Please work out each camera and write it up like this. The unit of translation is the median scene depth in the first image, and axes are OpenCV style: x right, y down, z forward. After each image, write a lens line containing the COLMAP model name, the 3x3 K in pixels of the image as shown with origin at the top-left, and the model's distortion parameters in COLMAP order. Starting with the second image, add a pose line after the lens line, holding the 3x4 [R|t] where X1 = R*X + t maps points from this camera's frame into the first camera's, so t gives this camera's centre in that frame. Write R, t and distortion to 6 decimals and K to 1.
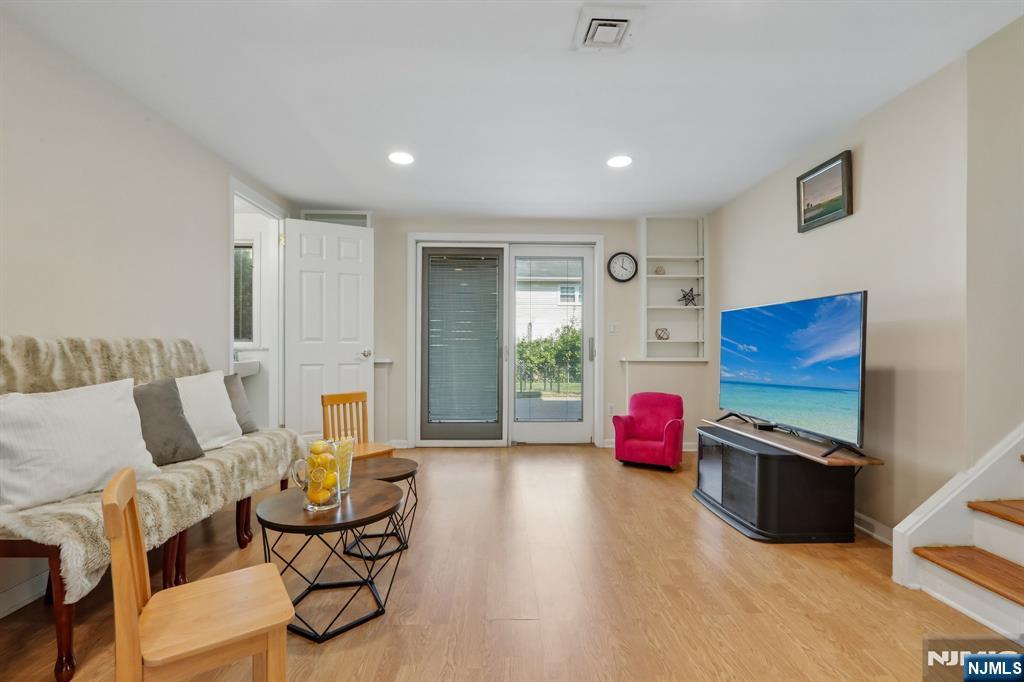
lens RADIAL K [[461.3, 0, 510.9], [0, 461.3, 345.6], [0, 0, 1]] dist [0.002975, 0.001400]
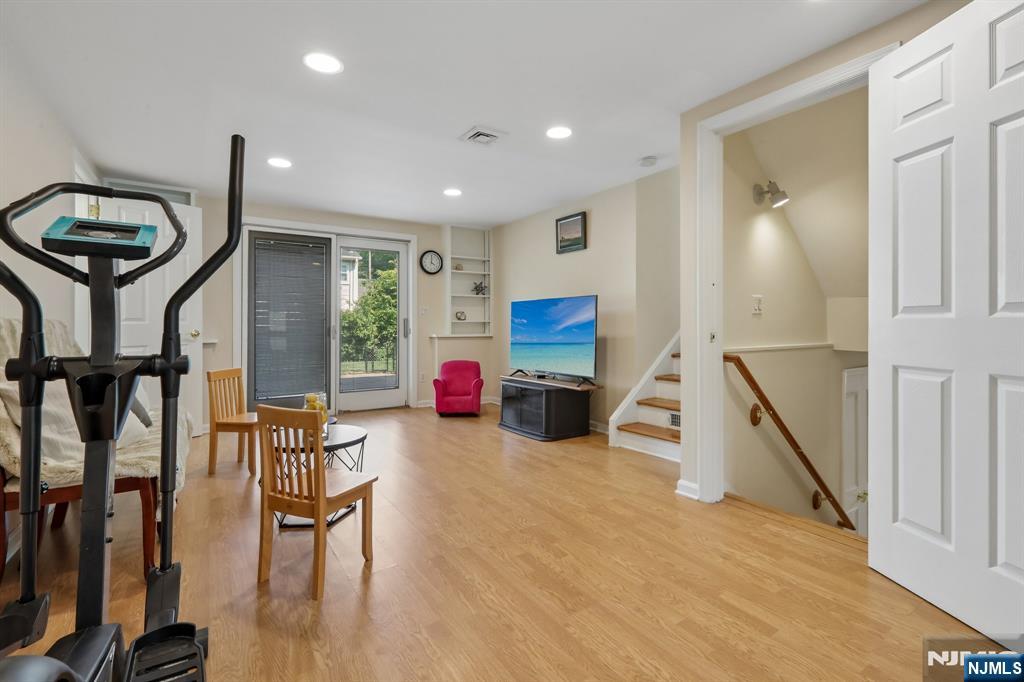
lens RADIAL K [[461.3, 0, 516.7], [0, 461.3, 330.1], [0, 0, 1]] dist [0.002975, 0.001400]
pose [[0.848779, -0.009941, 0.528655, -0.291474], [0.004507, 0.999923, 0.011567, 0.000177], [-0.528729, -0.007435, 0.848758, -0.241410]]
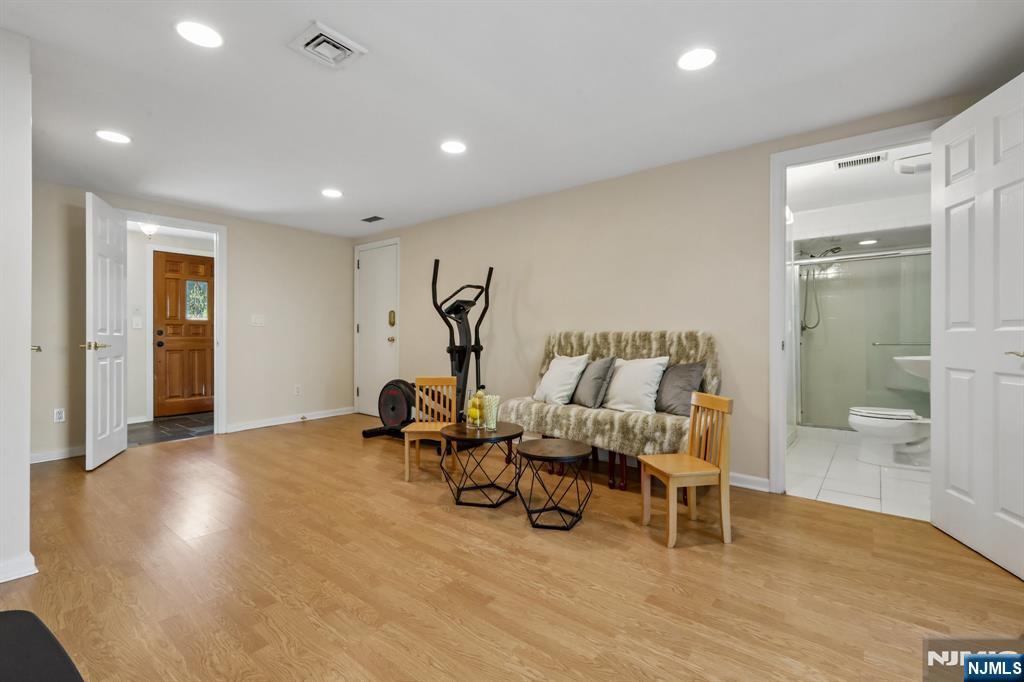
lens RADIAL K [[461.3, 0, 515.2], [0, 461.3, 335.7], [0, 0, 1]] dist [0.002975, 0.001400]
pose [[-0.653741, -0.000382, -0.756719, 0.382159], [-0.000279, 1.000000, -0.000264, 0.000631], [0.756719, 0.000039, -0.653741, 1.054307]]
